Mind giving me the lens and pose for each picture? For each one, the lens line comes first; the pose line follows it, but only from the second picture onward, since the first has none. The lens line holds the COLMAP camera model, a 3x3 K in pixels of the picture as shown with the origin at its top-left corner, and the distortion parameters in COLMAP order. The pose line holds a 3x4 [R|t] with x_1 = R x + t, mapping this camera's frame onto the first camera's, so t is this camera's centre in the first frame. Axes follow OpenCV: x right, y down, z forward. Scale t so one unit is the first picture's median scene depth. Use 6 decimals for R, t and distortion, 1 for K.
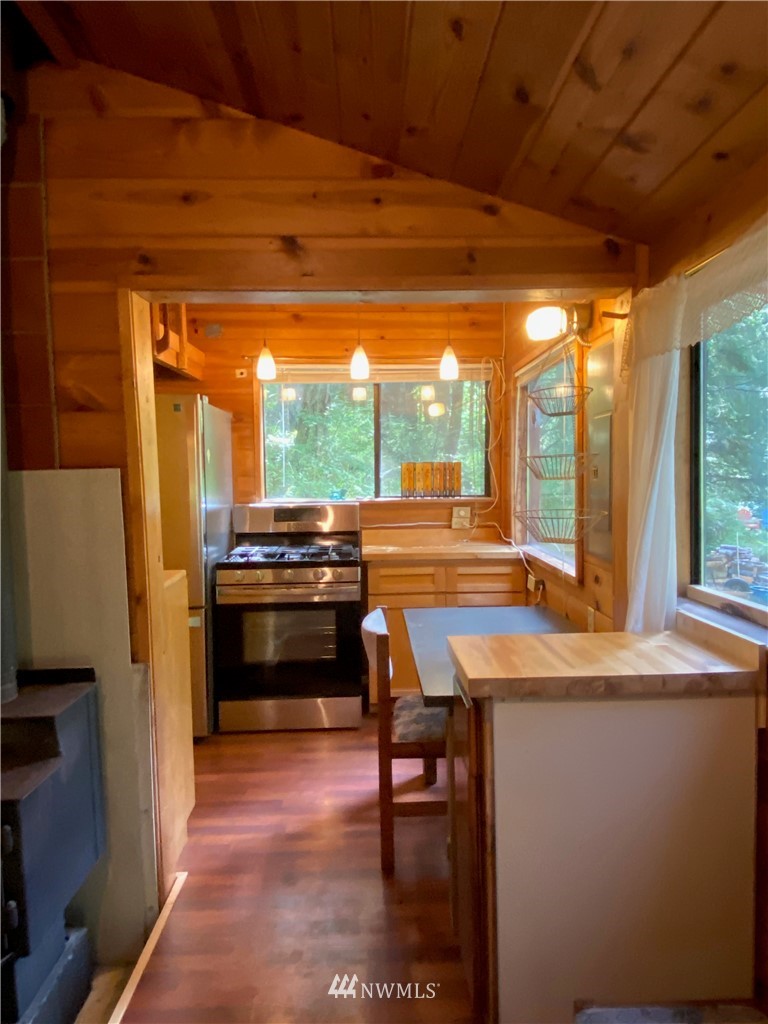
lens RADIAL K [[659.7, 0, 384.0], [0, 659.7, 512.0], [0, 0, 1]] dist [0.095744, -0.103432]
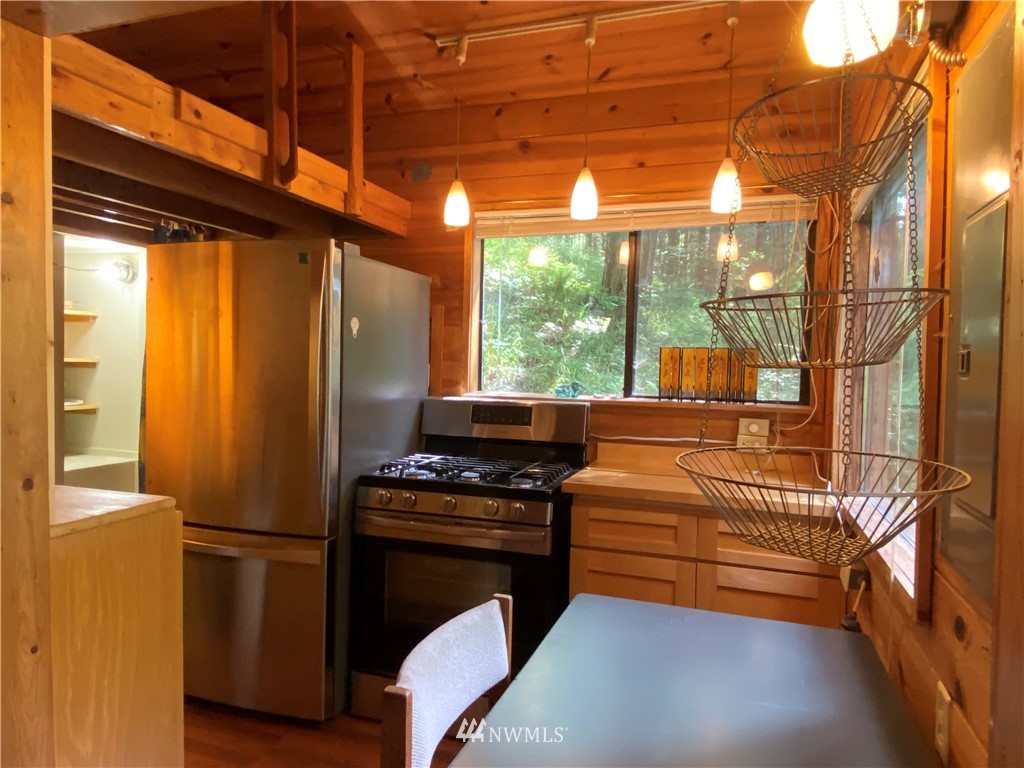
lens RADIAL K [[659.7, 0, 512.0], [0, 659.7, 384.0], [0, 0, 1]] dist [0.095744, -0.103432]
pose [[0.935646, 0.043310, -0.350273, 0.126913], [-0.055472, 0.998153, -0.024758, -0.012404], [0.348554, 0.042595, 0.936320, 0.325204]]
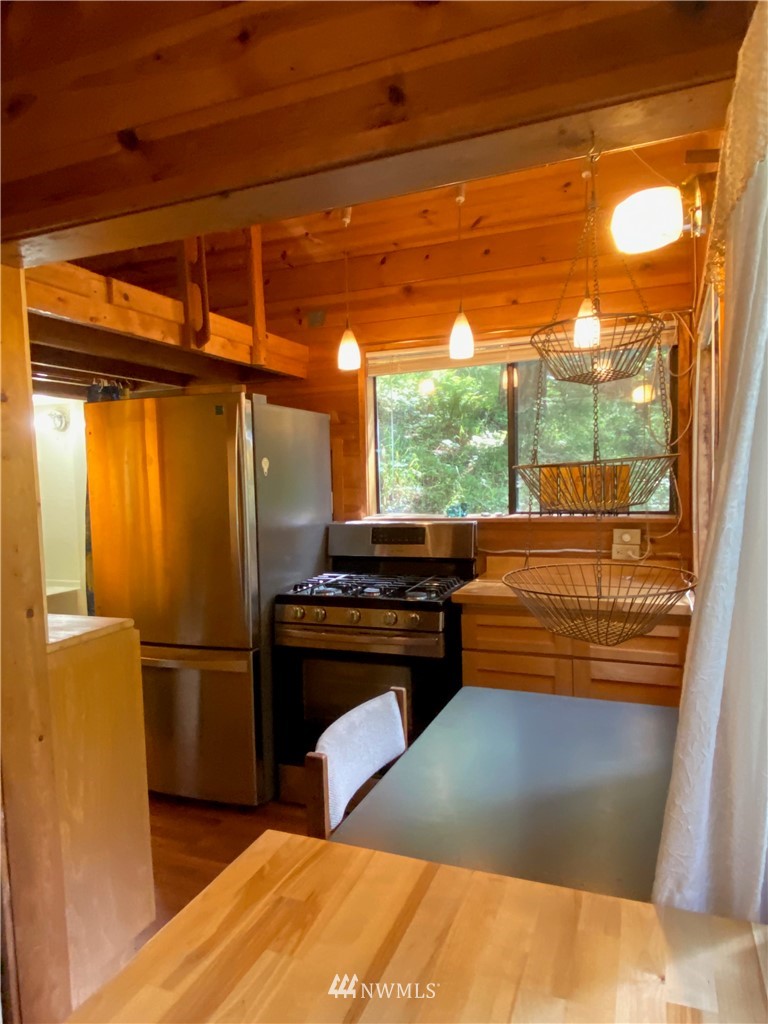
lens RADIAL K [[659.7, 0, 384.0], [0, 659.7, 512.0], [0, 0, 1]] dist [0.095744, -0.103432]
pose [[0.917046, 0.007721, -0.398707, 0.169131], [-0.008173, 0.999966, 0.000565, -0.024742], [0.398698, 0.002740, 0.917078, 0.253827]]
